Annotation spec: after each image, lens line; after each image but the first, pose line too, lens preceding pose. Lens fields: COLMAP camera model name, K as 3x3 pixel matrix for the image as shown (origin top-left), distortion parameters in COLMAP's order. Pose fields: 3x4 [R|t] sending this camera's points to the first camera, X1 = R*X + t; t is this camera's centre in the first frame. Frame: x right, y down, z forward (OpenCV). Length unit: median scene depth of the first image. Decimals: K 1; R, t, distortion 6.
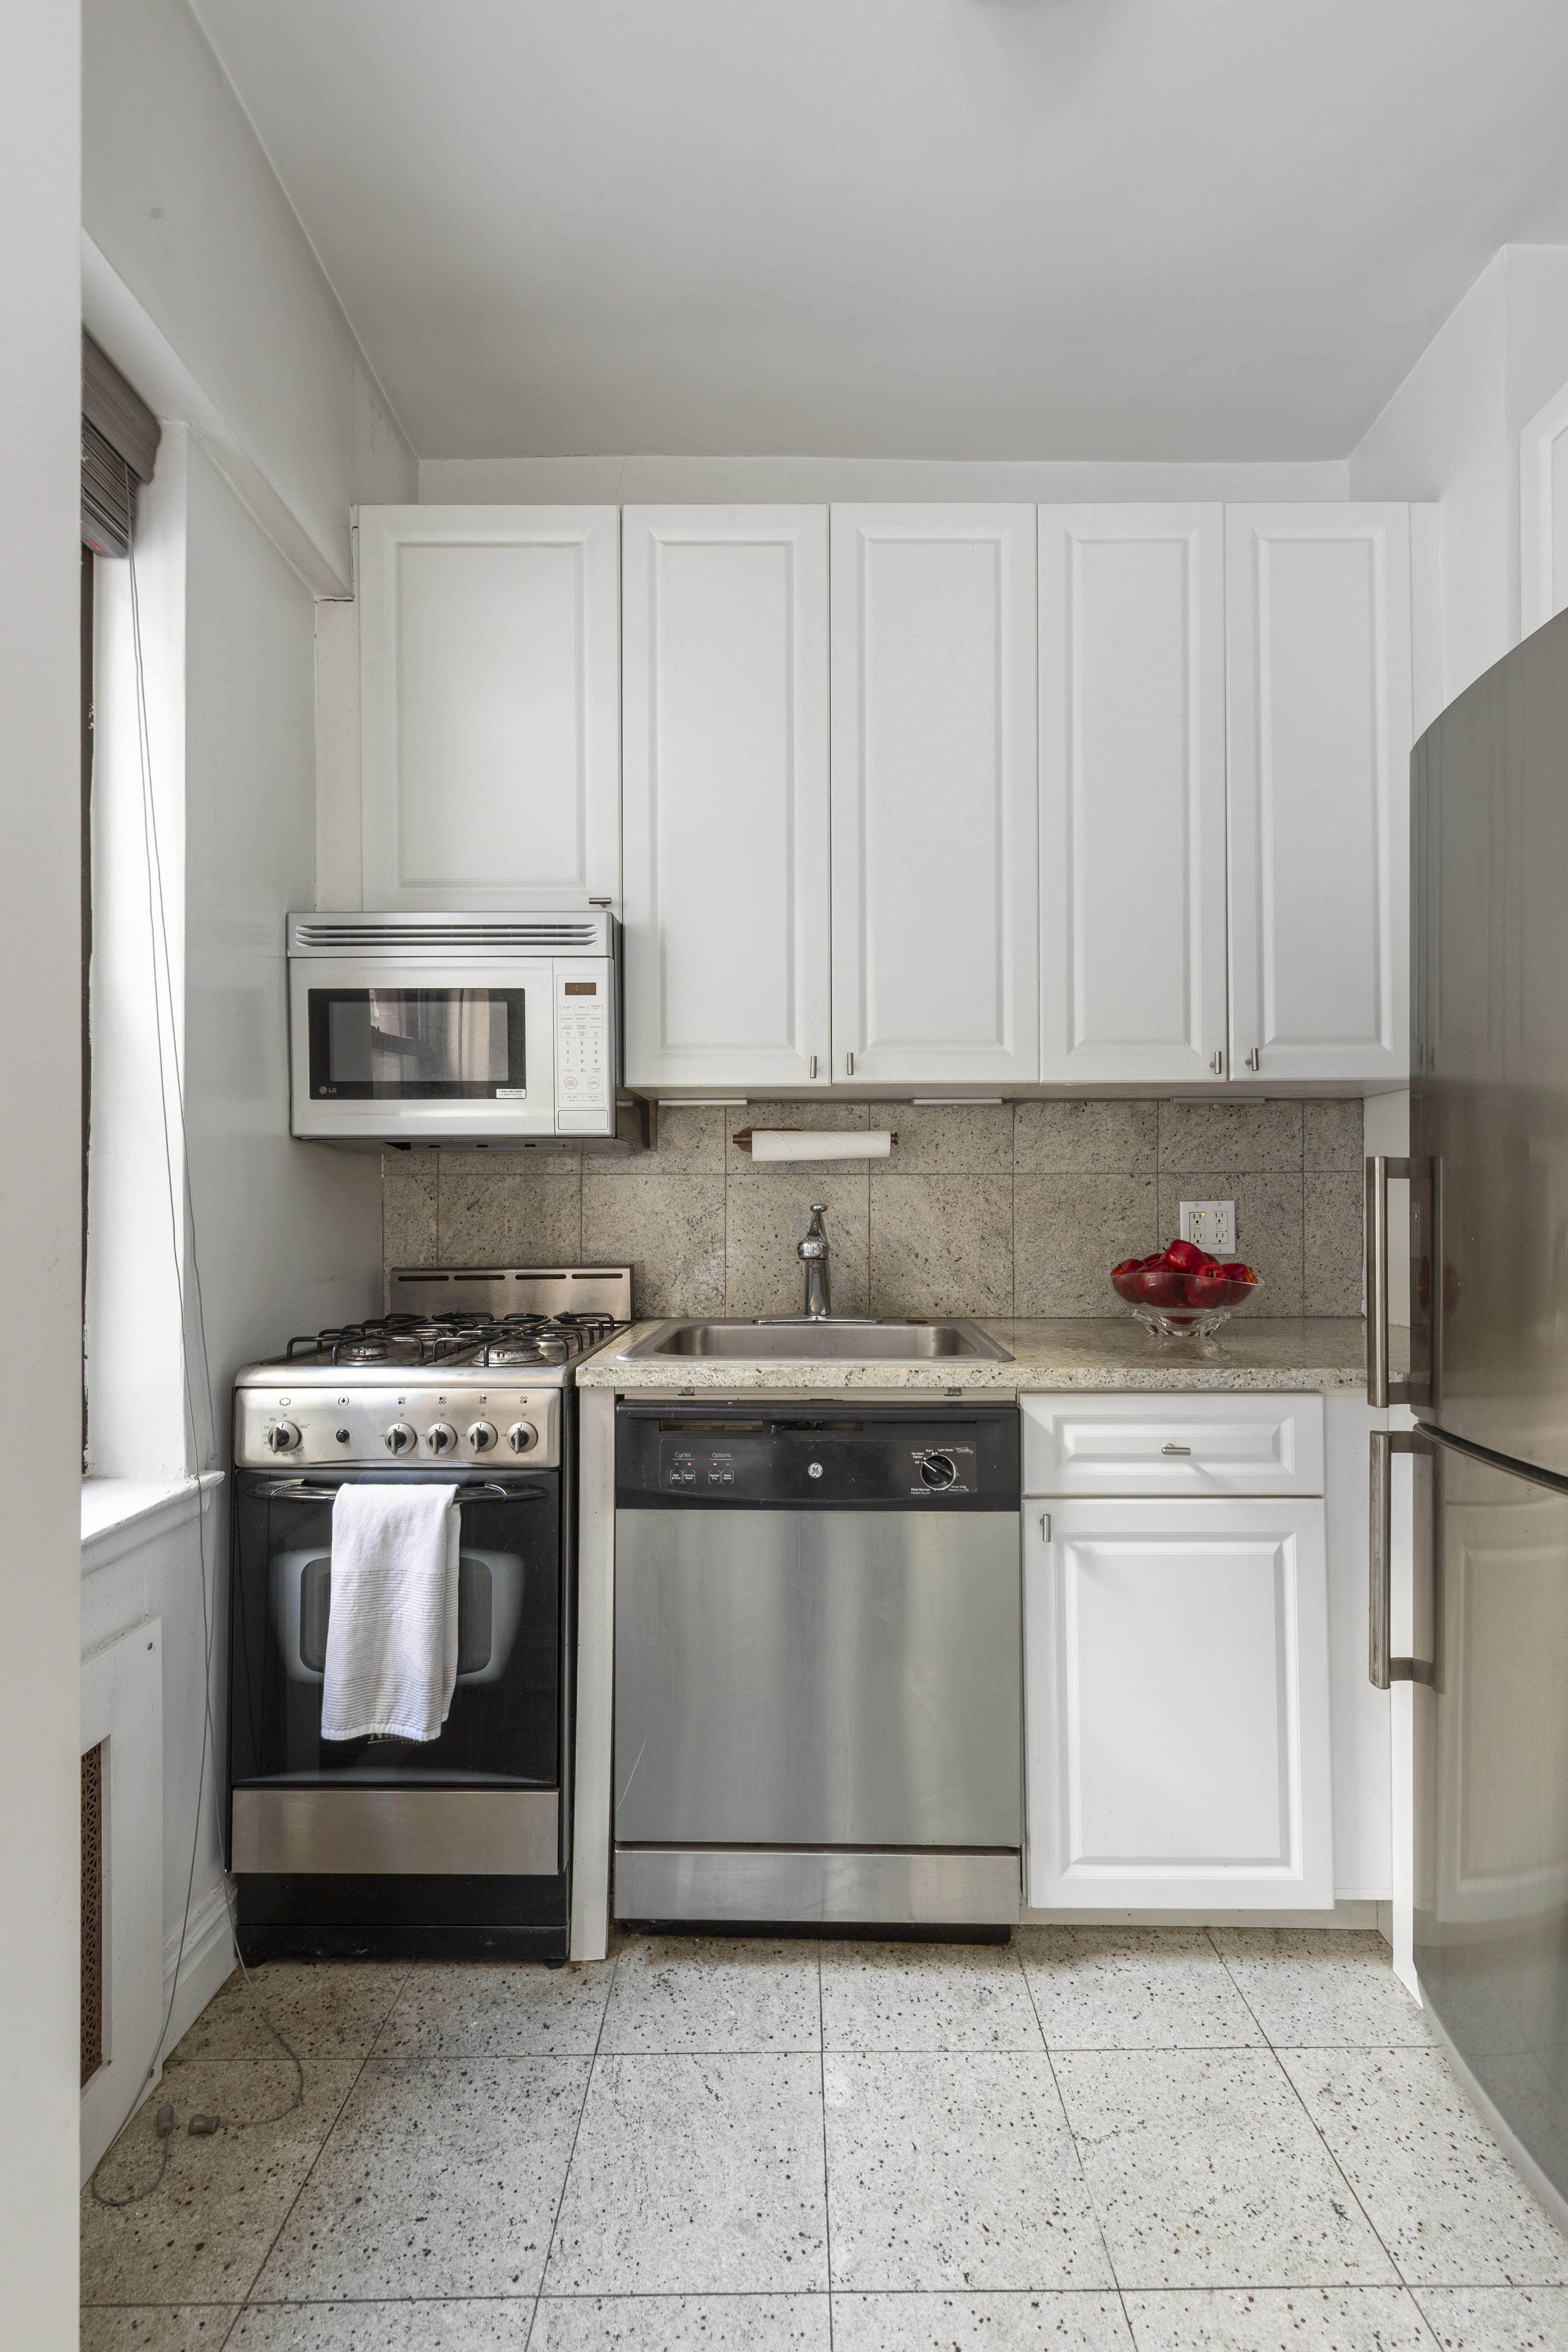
lens RADIAL K [[1024.5, 0, 803.4], [0, 1024.5, 1189.8], [0, 0, 1]] dist [0.008198, 0.000674]
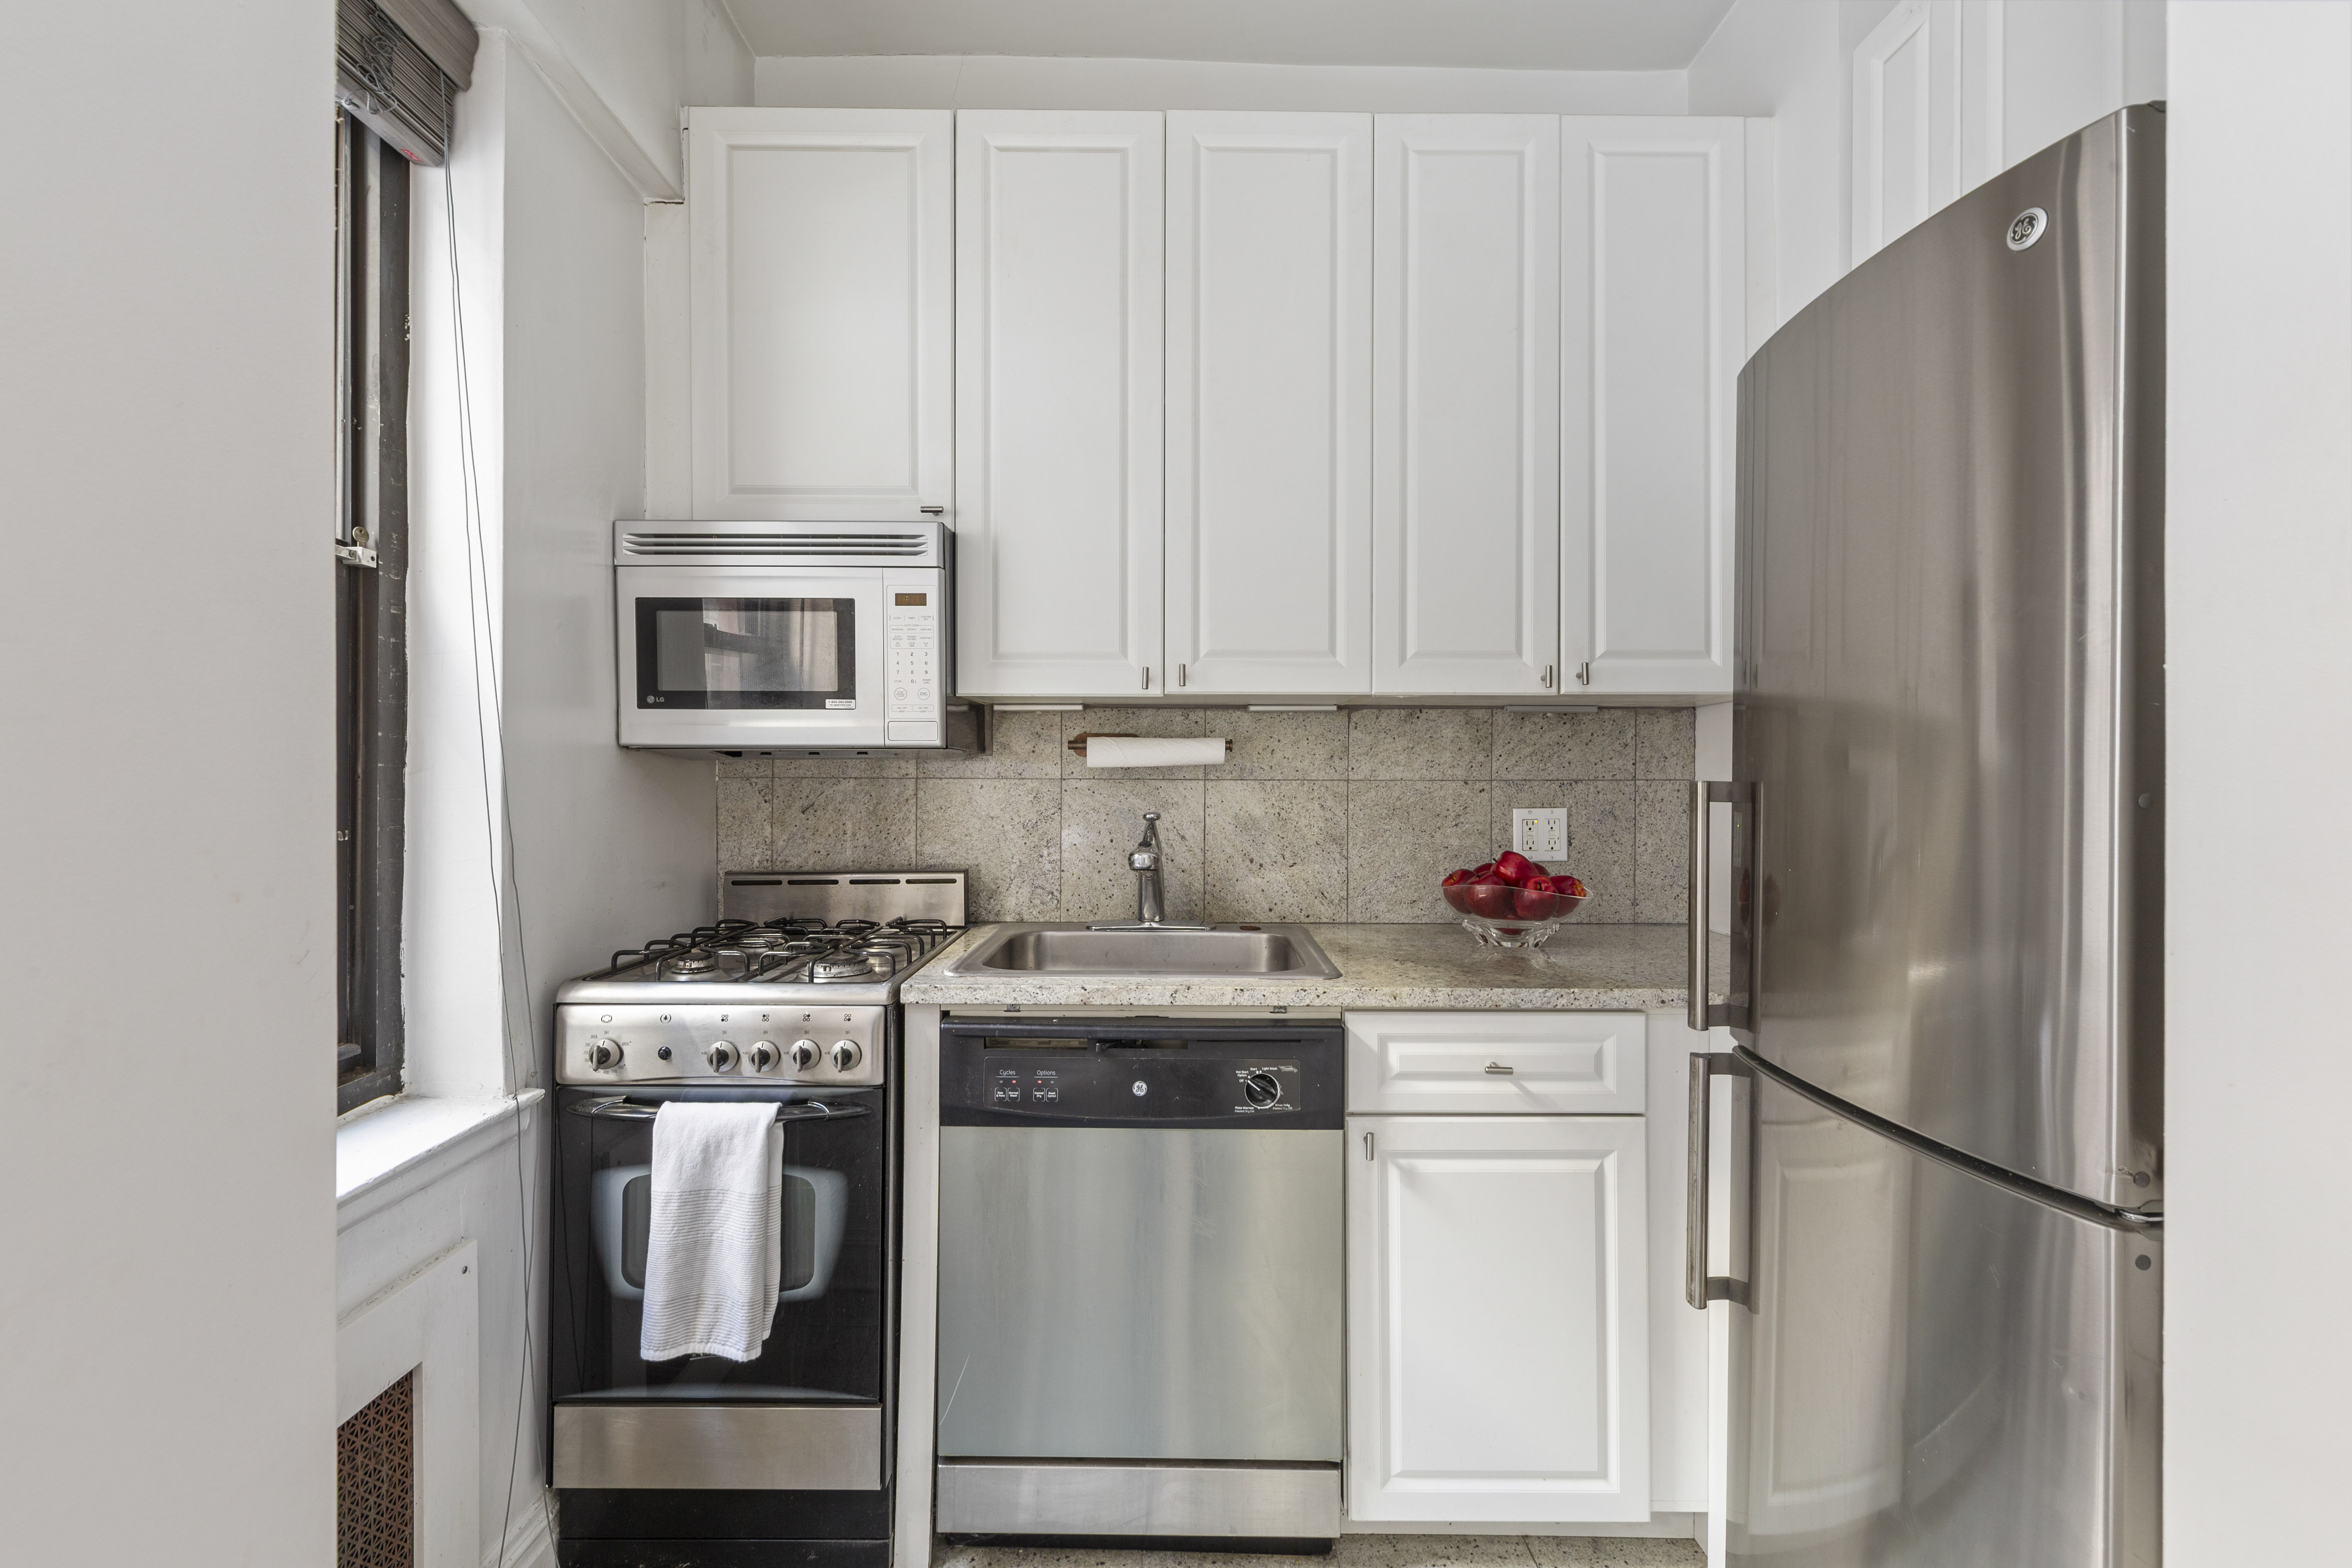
lens RADIAL K [[1014.7, 0, 1170.9], [0, 1014.7, 775.5], [0, 0, 1]] dist [0.007865, -0.000741]
pose [[0.999924, 0.005991, 0.010753, 0.028657], [-0.006102, 0.999928, 0.010343, -0.041342], [-0.010690, -0.010408, 0.999889, 0.010838]]
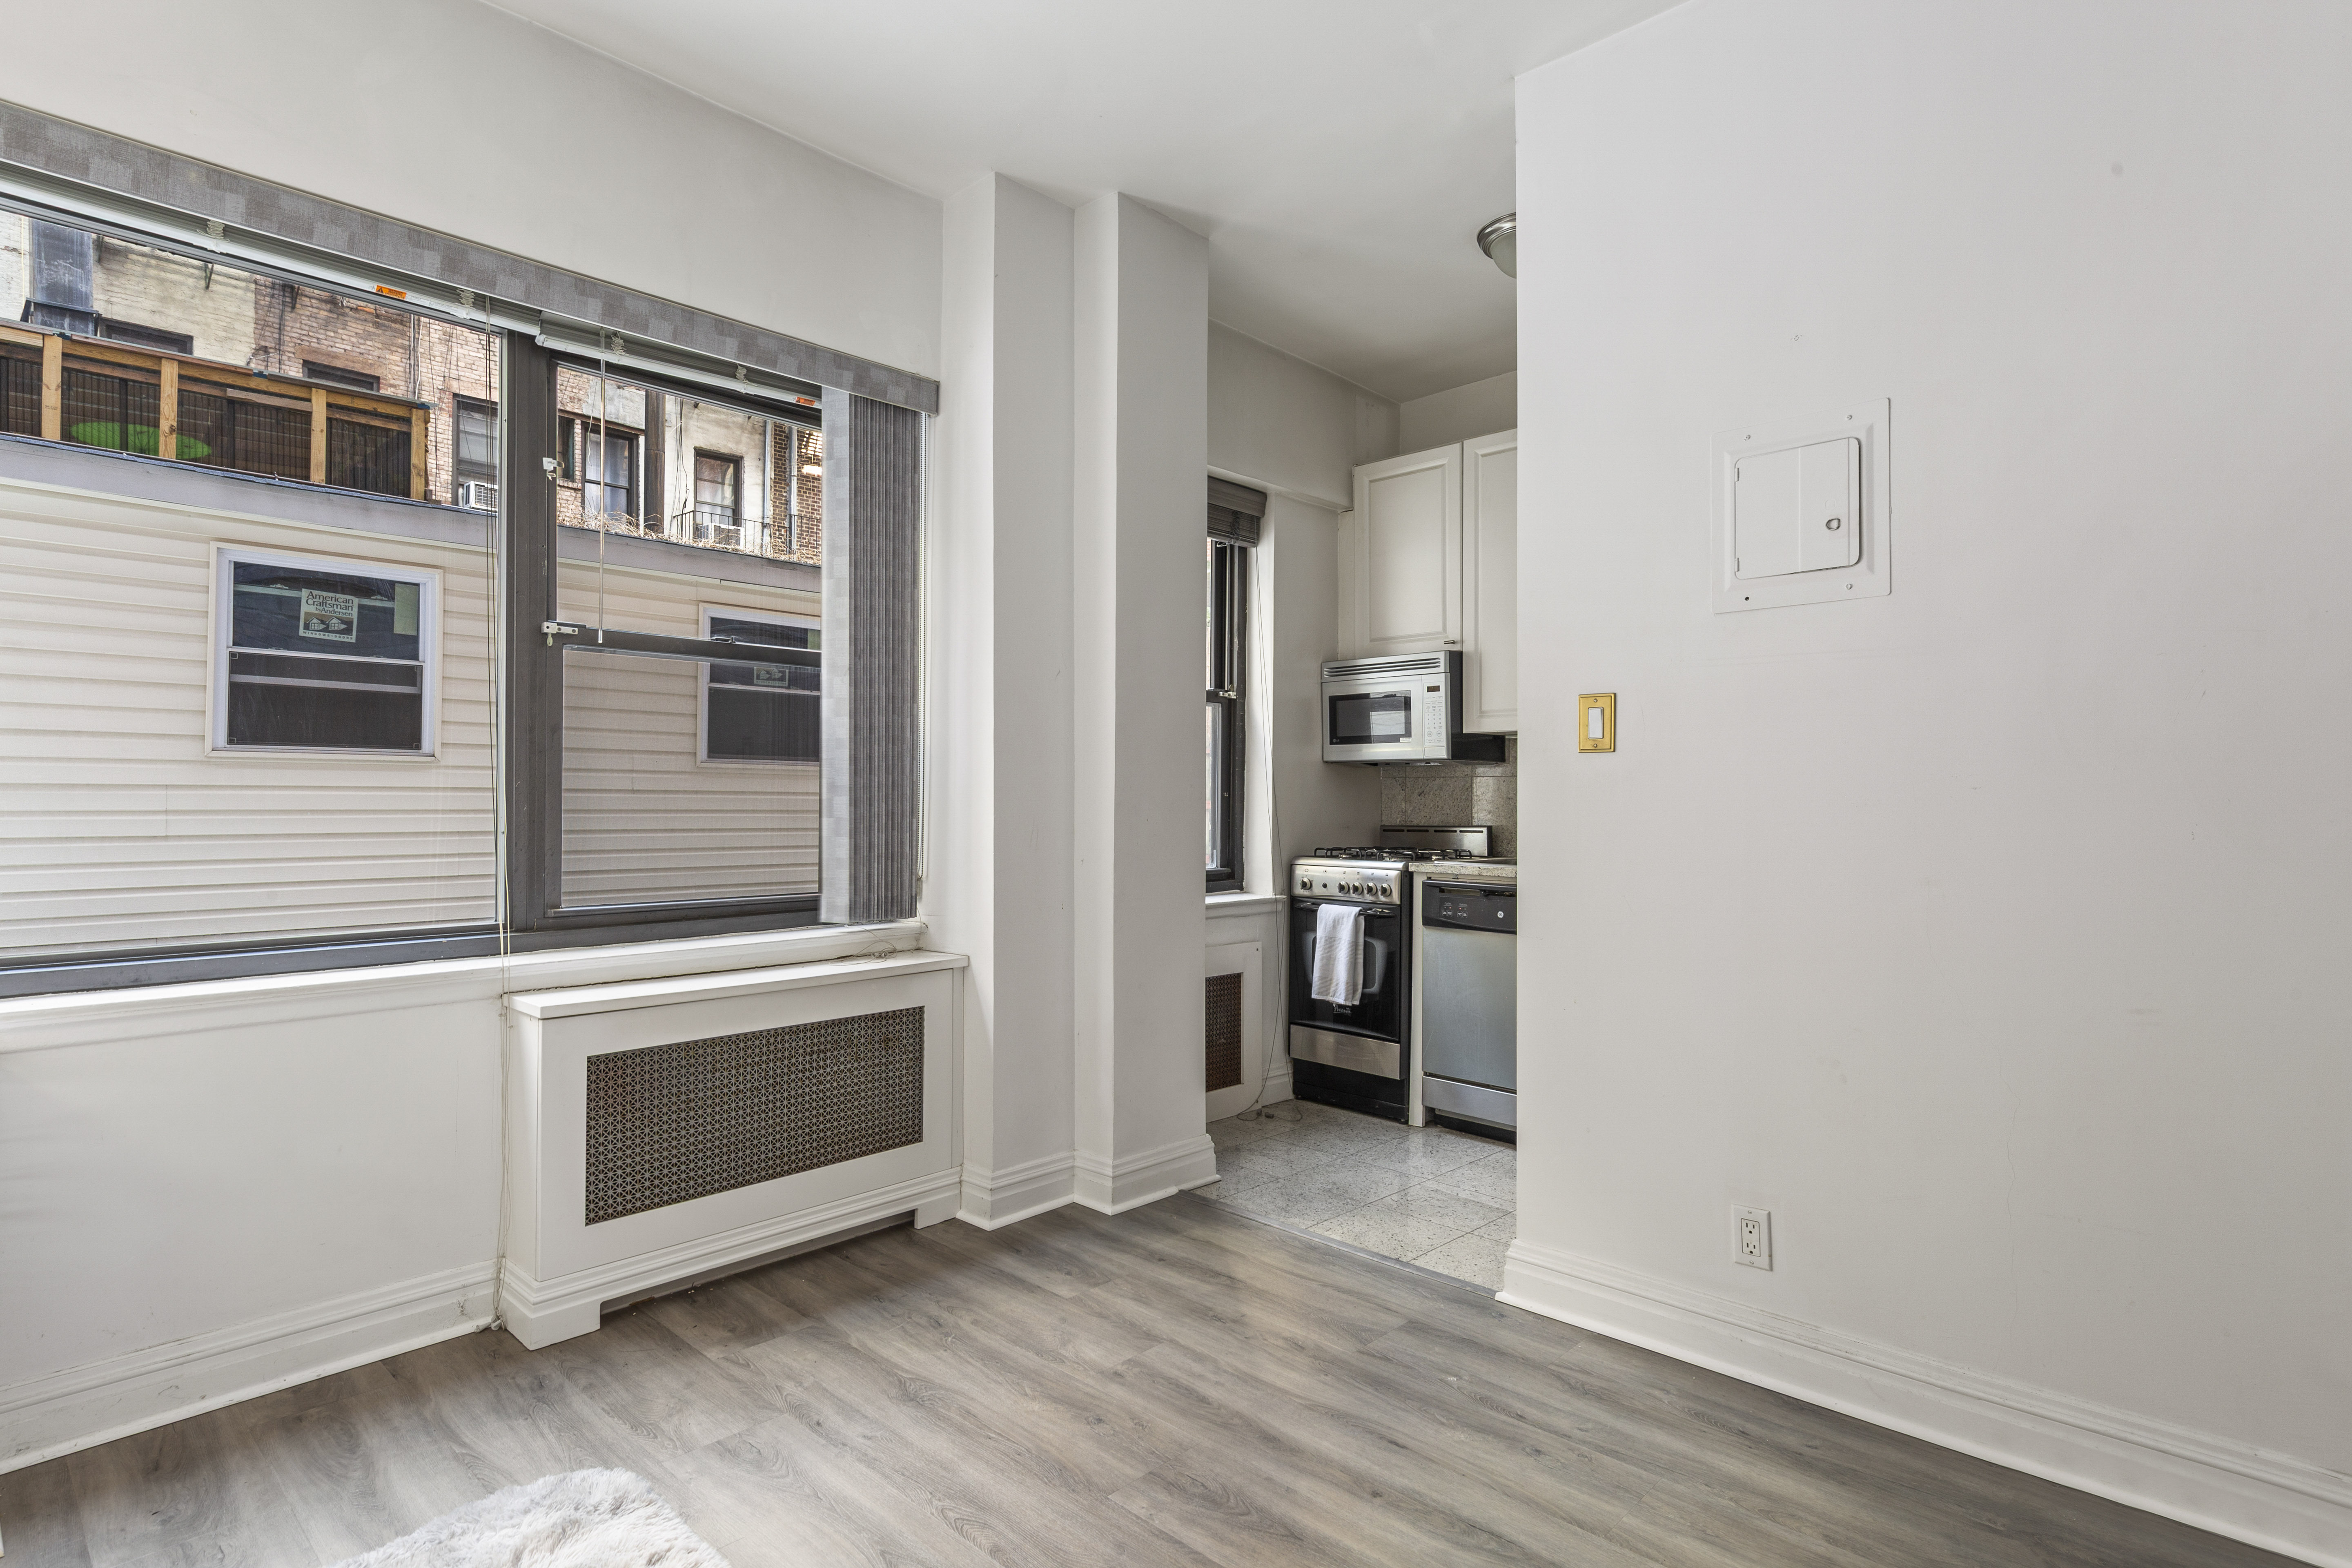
lens RADIAL K [[1196.6, 0, 1187.7], [0, 1196.6, 784.2], [0, 0, 1]] dist [0.003297, -0.000269]
pose [[0.718666, -0.000906, -0.695355, 1.253821], [-0.001843, 0.999993, -0.003207, 0.007662], [0.695353, 0.003587, 0.718660, -1.233509]]
